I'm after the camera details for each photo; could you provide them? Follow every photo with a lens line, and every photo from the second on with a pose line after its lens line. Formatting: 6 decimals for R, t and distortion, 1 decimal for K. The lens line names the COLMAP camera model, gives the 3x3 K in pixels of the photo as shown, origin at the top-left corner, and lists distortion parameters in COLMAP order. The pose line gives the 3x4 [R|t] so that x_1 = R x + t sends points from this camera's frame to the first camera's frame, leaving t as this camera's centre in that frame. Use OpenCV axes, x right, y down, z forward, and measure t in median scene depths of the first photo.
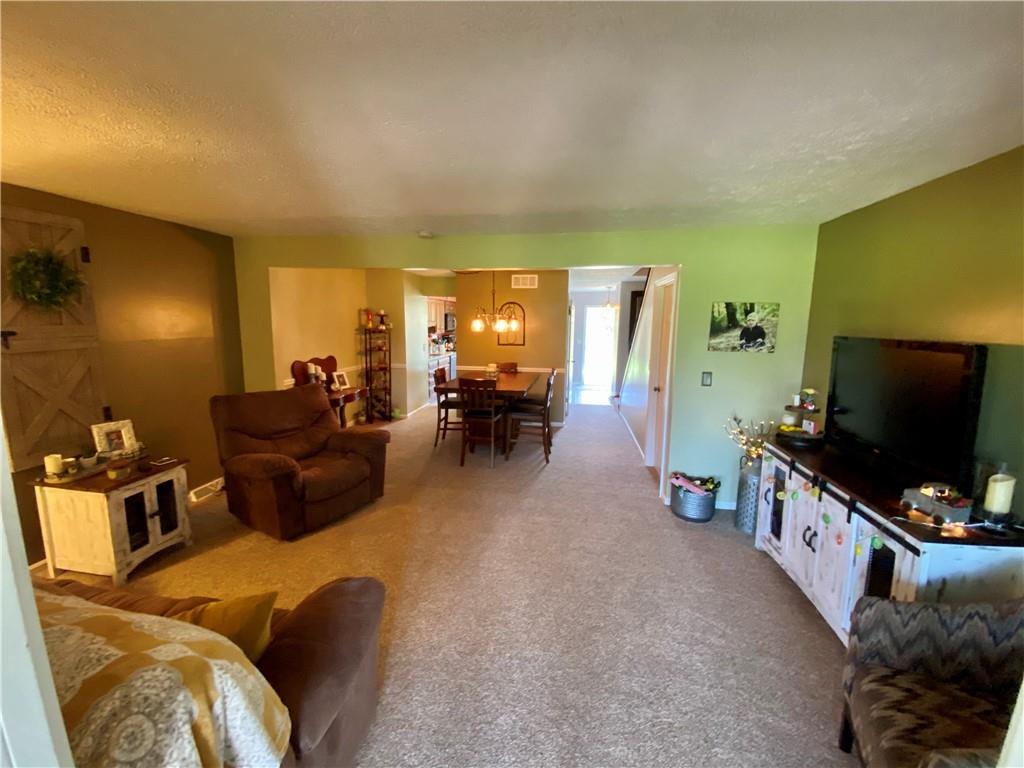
lens RADIAL K [[415.6, 0, 514.8], [0, 415.6, 379.5], [0, 0, 1]] dist [0.009001, -0.017862]
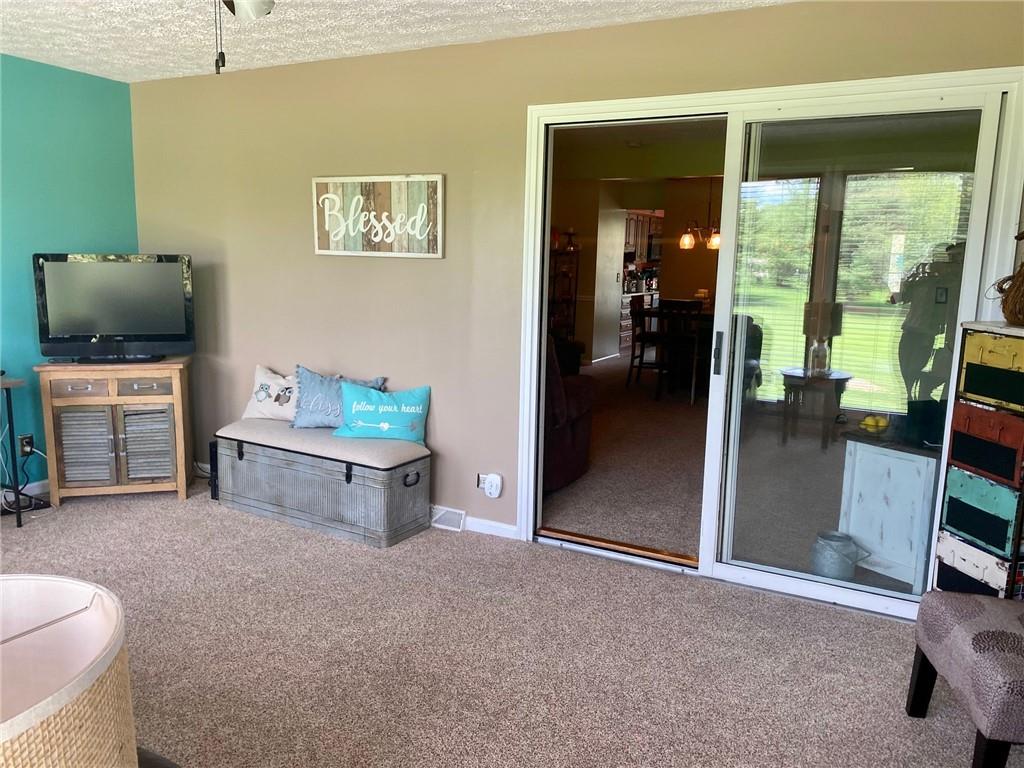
lens RADIAL K [[784.6, 0, 512.0], [0, 784.6, 384.0], [0, 0, 1]] dist [0.039743, -0.055131]
pose [[0.944110, 0.060503, -0.324032, 0.083924], [-0.059405, 0.998146, 0.013289, 0.120489], [0.324235, 0.006703, 0.945953, -0.466774]]
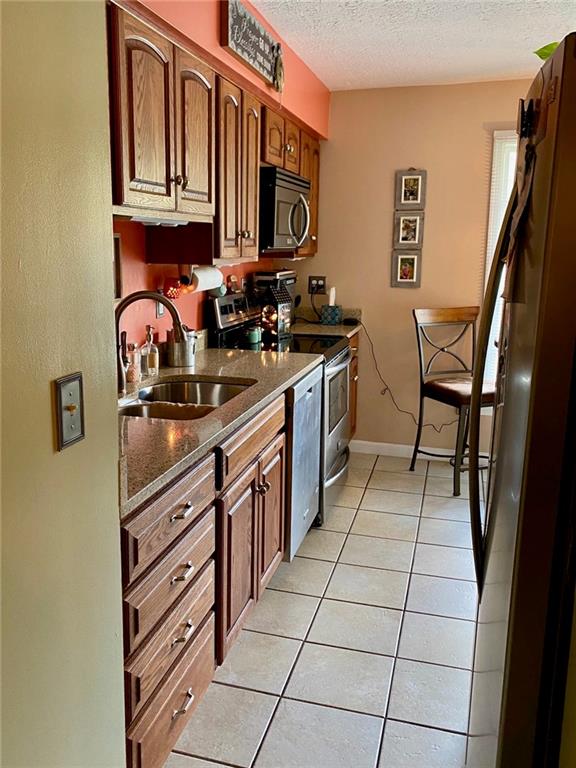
lens RADIAL K [[588.5, 0, 294.4], [0, 588.5, 379.4], [0, 0, 1]] dist [0.039743, -0.055131]
pose [[0.995842, 0.026510, -0.087153, -0.159255], [-0.020174, 0.997143, 0.072793, -0.096761], [0.088834, -0.070732, 0.993532, 0.903760]]
